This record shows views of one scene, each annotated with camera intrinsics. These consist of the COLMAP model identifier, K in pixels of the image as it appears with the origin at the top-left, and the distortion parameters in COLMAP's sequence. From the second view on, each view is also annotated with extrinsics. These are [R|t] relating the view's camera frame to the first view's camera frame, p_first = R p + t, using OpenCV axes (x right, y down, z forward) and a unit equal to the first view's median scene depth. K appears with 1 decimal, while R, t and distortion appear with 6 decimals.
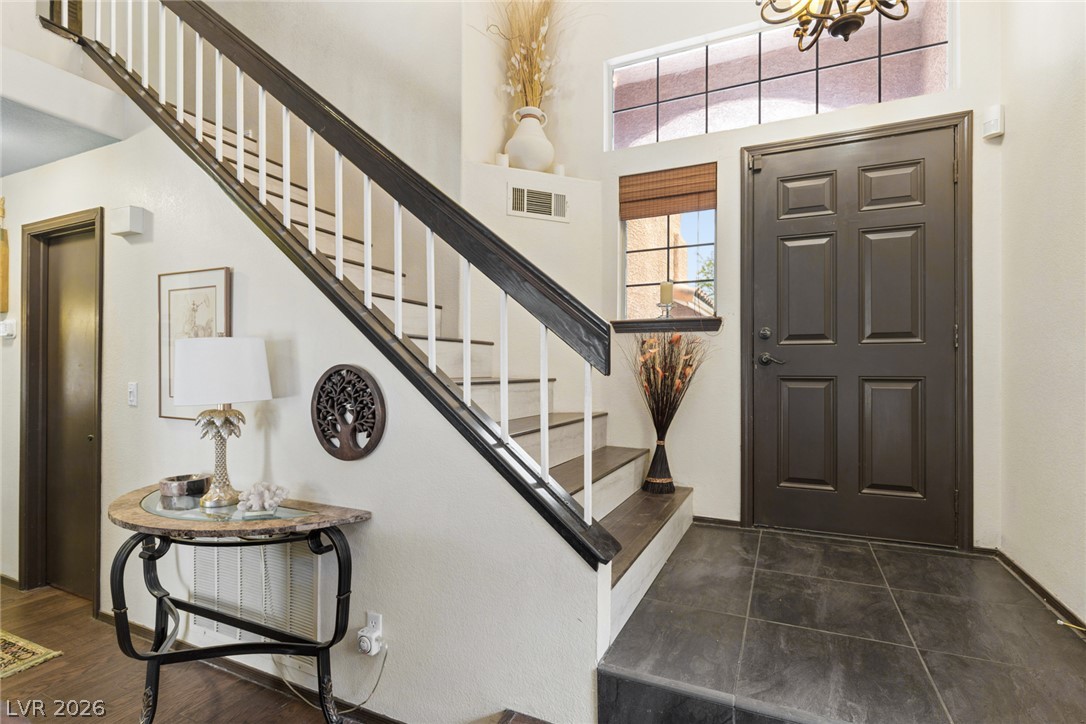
lens RADIAL K [[530.8, 0, 535.7], [0, 530.8, 369.2], [0, 0, 1]] dist [-0.006215, 0.000301]
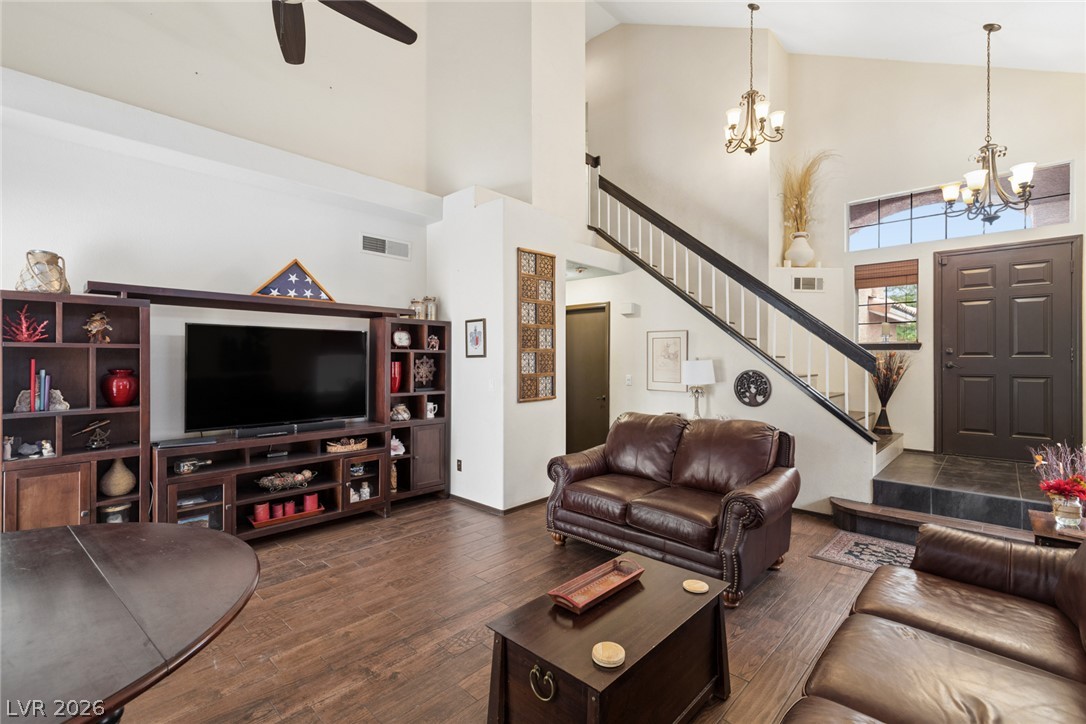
lens RADIAL K [[489.2, 0, 534.6], [0, 489.2, 358.2], [0, 0, 1]] dist [0.003619, -0.001642]
pose [[0.950390, -0.001771, -0.311055, -0.420639], [0.001788, 0.999998, -0.000229, -0.046062], [0.311055, -0.000338, 0.950392, -1.098811]]
